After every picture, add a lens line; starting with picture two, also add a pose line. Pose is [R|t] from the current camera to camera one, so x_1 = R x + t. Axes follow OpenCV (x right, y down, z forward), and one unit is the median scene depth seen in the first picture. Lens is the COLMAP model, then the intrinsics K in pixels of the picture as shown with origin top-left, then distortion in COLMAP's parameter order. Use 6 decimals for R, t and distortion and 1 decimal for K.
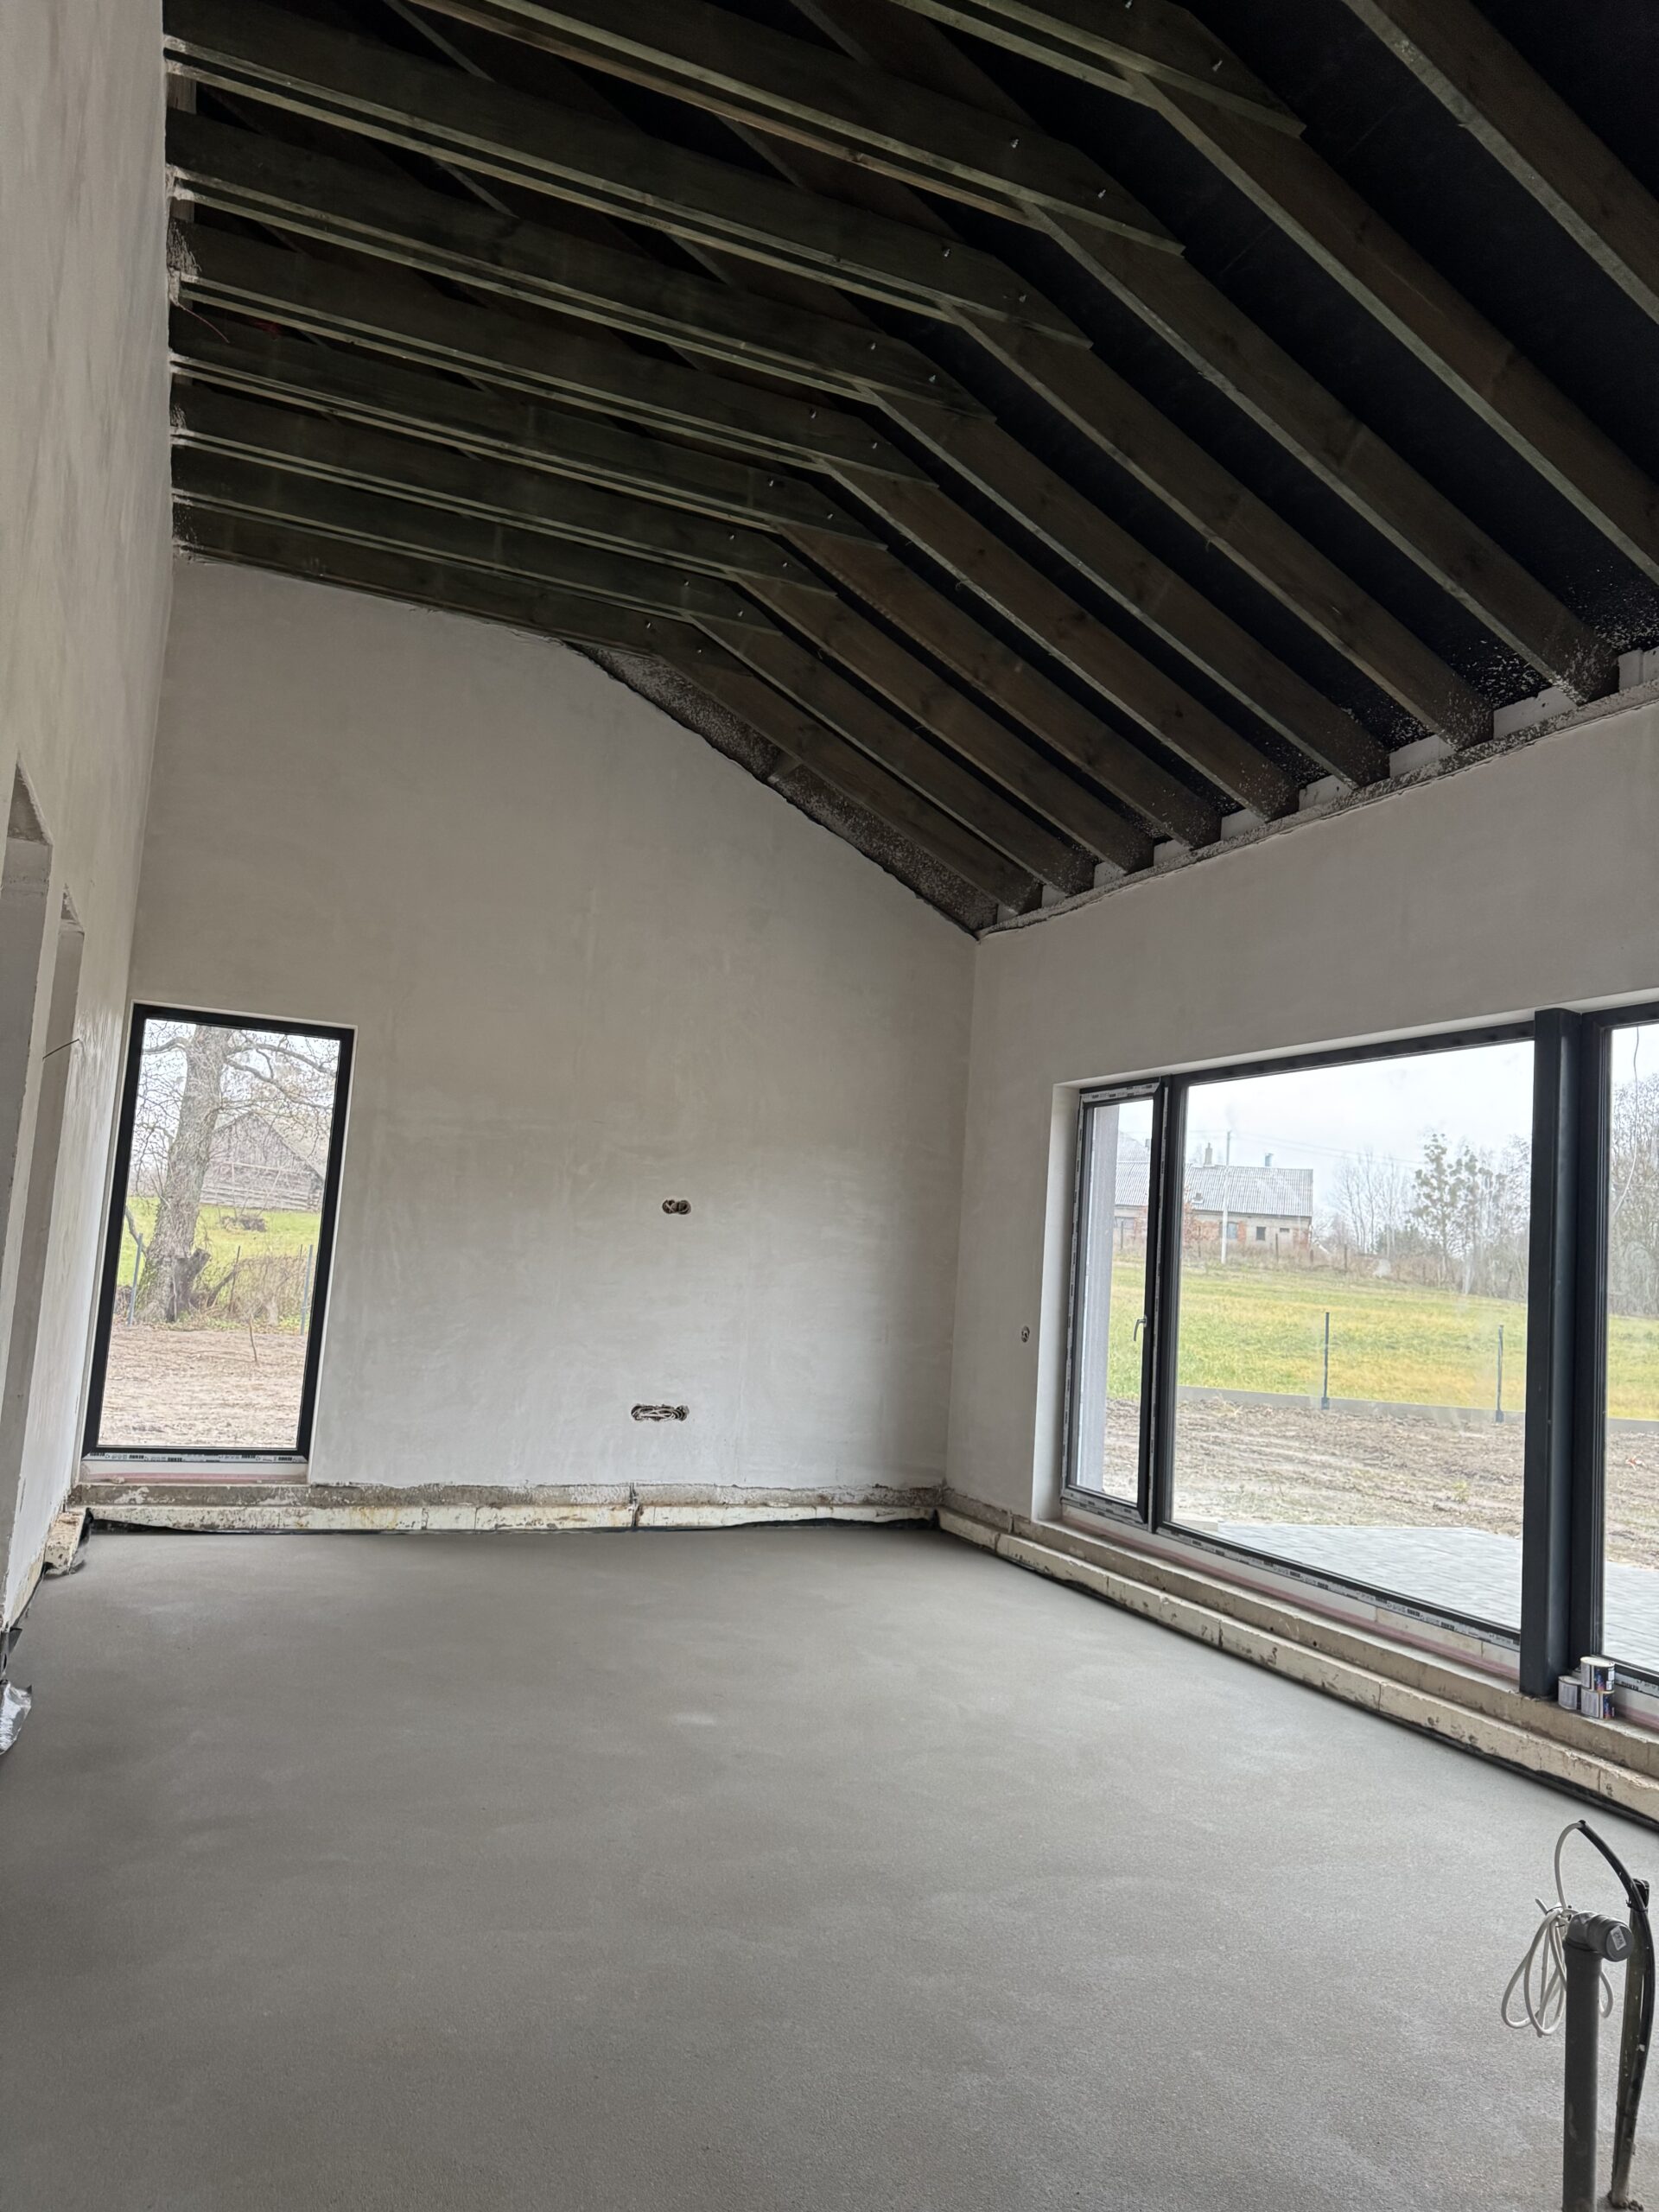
lens RADIAL K [[1507.8, 0, 829.5], [0, 1507.8, 1106.0], [0, 0, 1]] dist [0.116229, -0.147726]
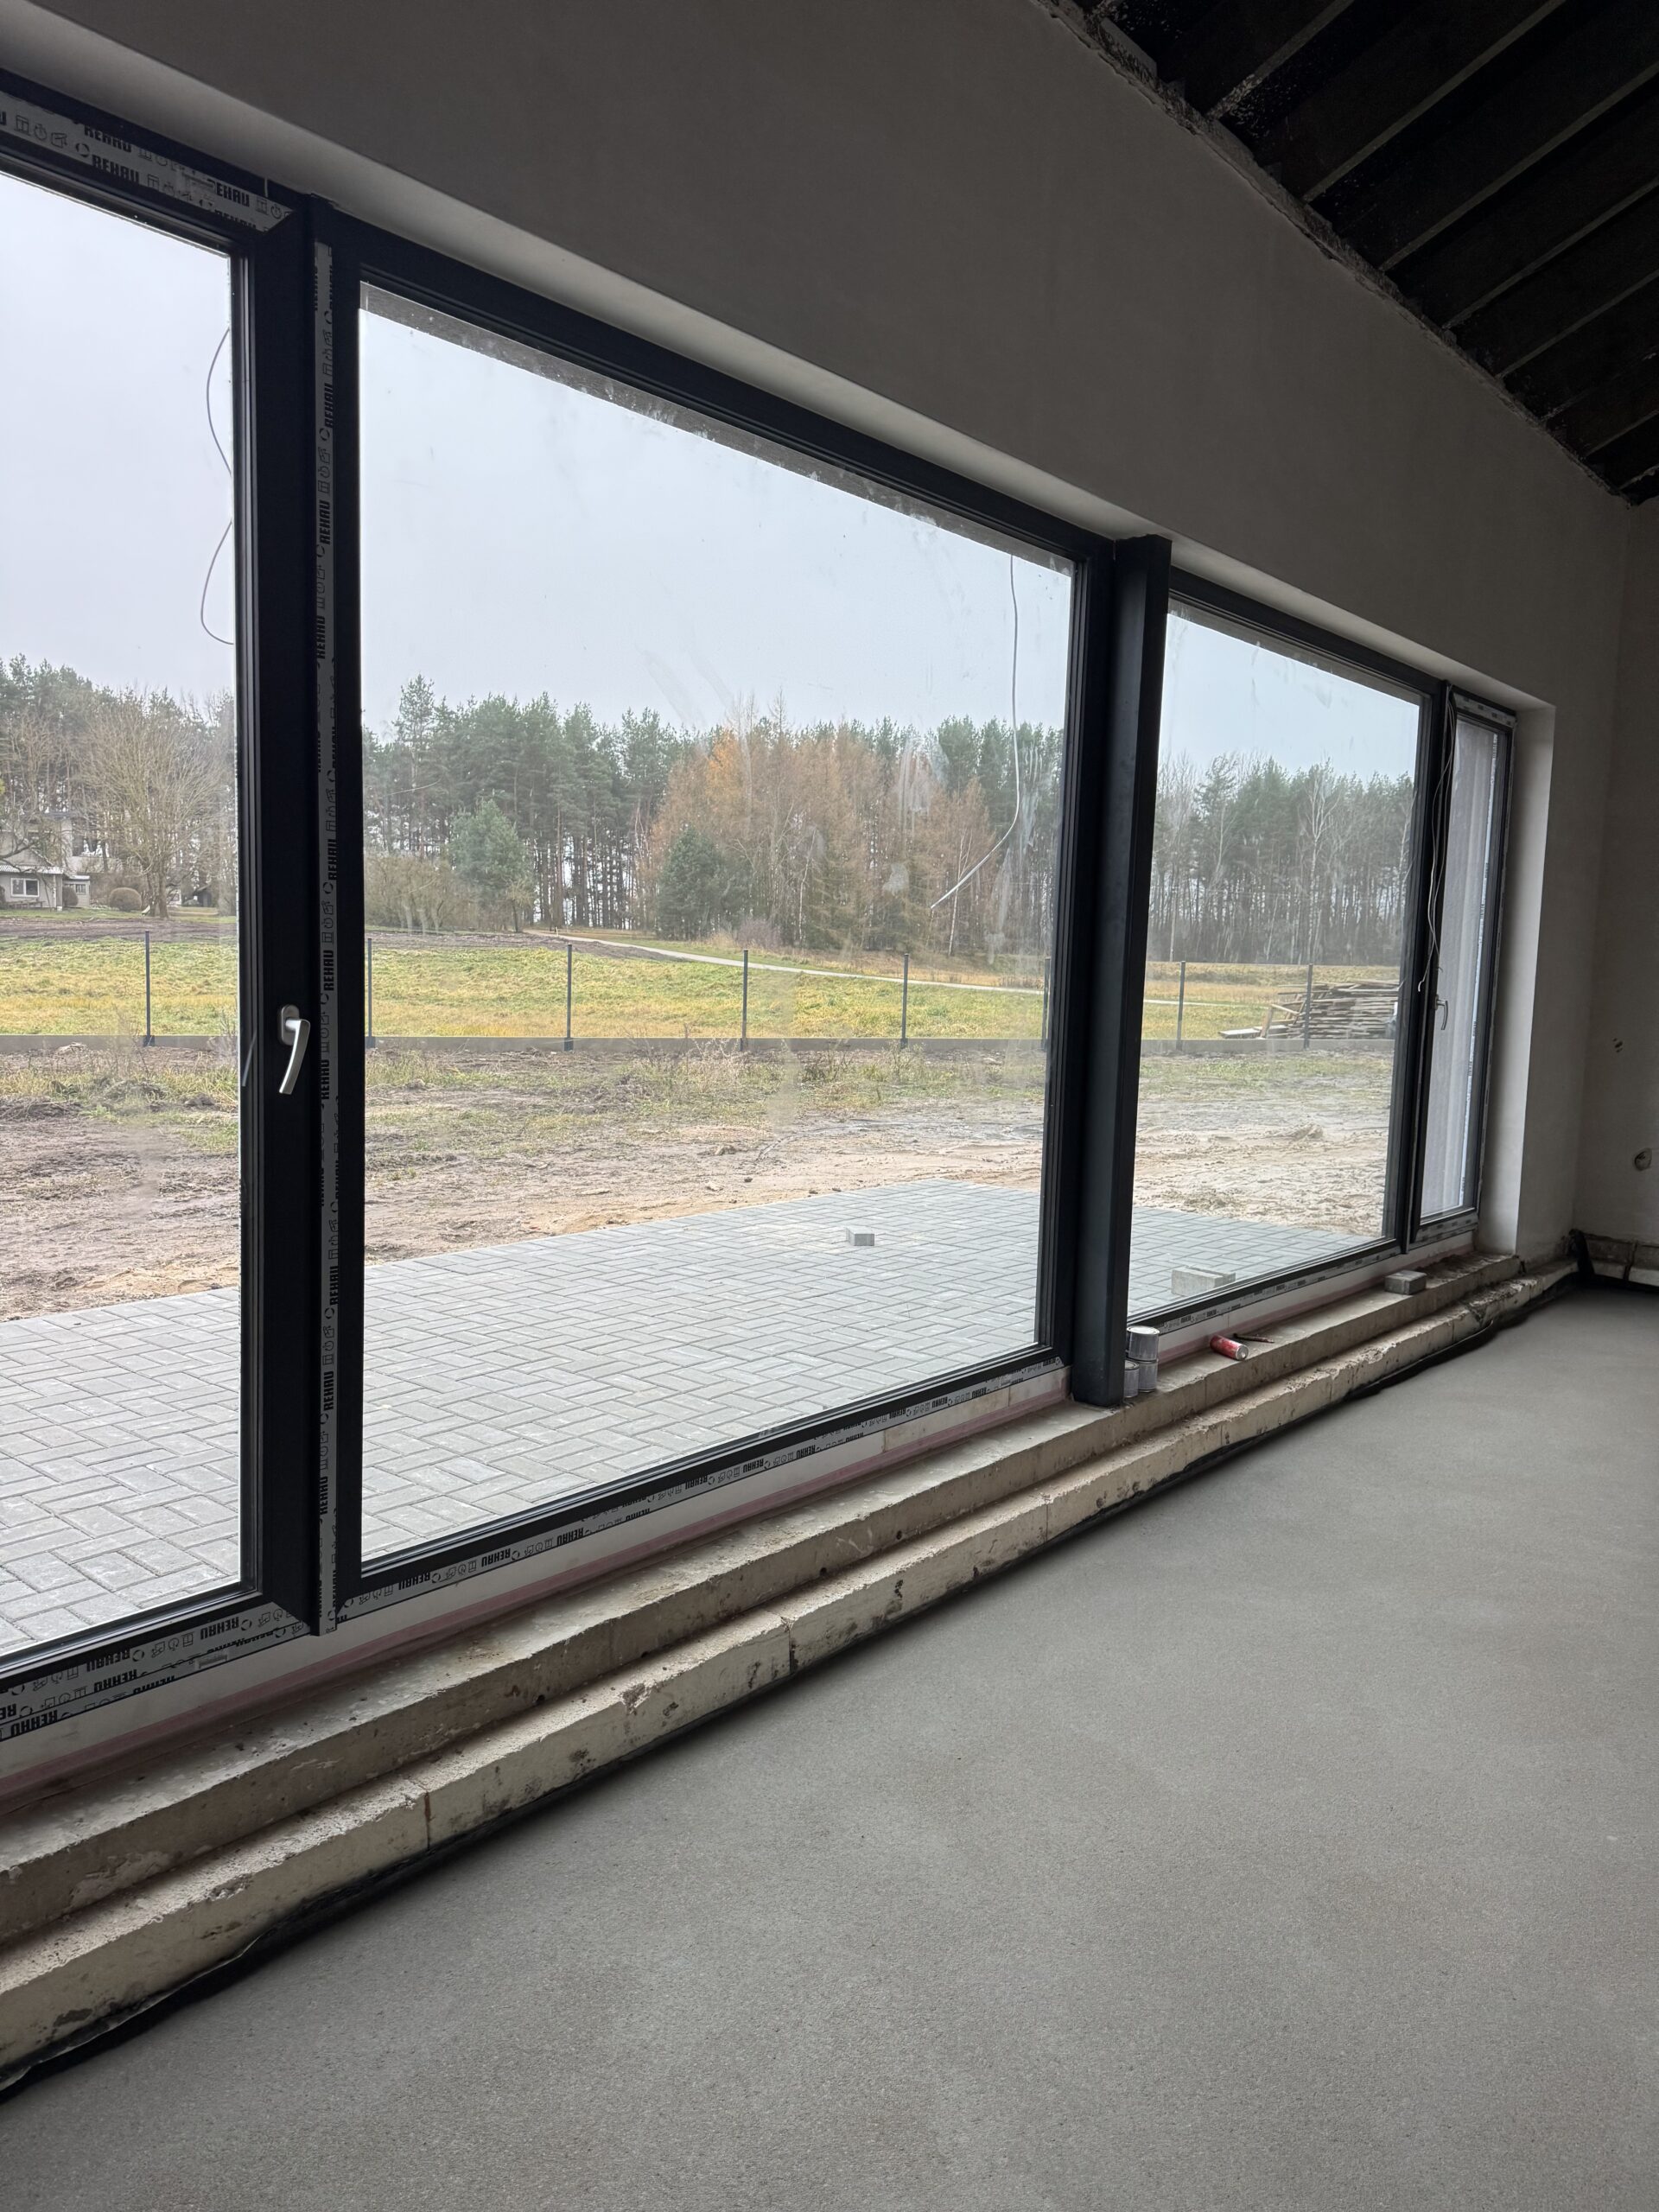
lens RADIAL K [[1514.1, 0, 814.8], [0, 1514.1, 1103.5], [0, 0, 1]] dist [0.051551, -0.063115]
pose [[-0.444104, -0.149709, 0.883379, -0.175922], [-0.138975, 0.985519, 0.097151, 0.170729], [-0.885132, -0.079622, -0.458478, 1.567729]]
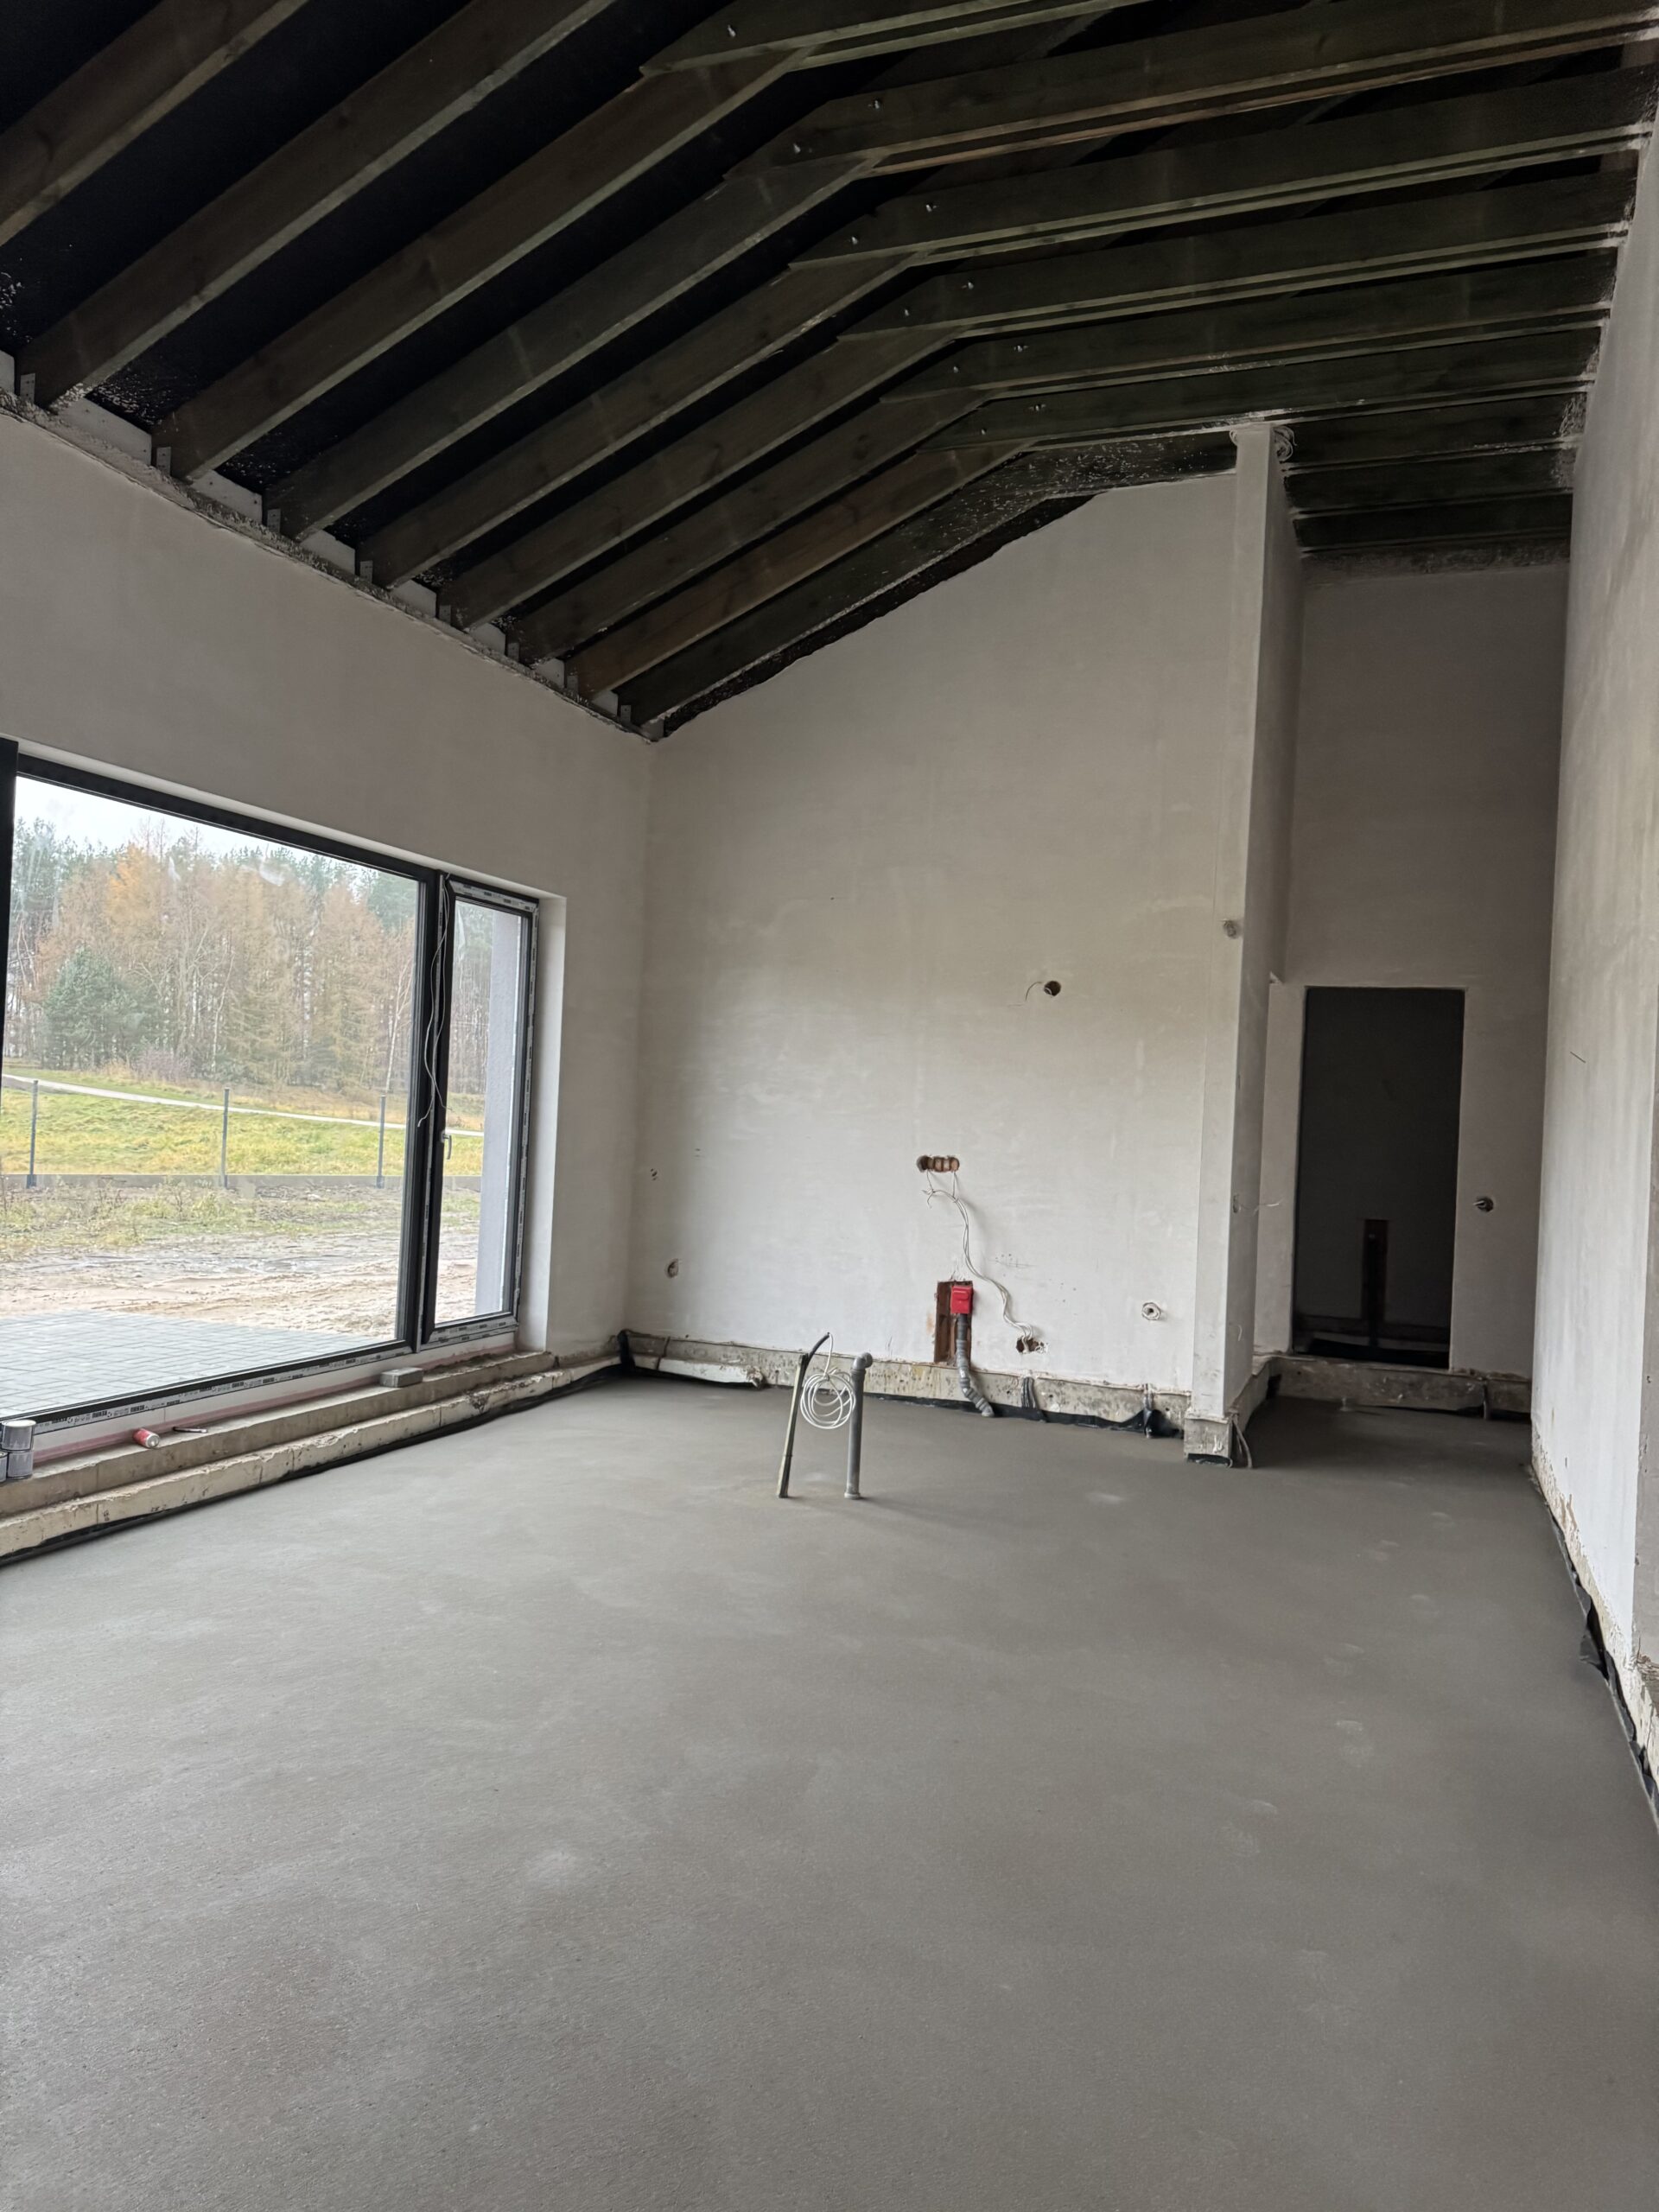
lens RADIAL K [[1514.1, 0, 814.8], [0, 1514.1, 1103.5], [0, 0, 1]] dist [0.051551, -0.063115]
pose [[-0.729752, -0.077062, 0.679355, -0.531173], [-0.146810, 0.988112, -0.045615, 0.124235], [-0.667764, -0.133024, -0.732391, 1.398048]]
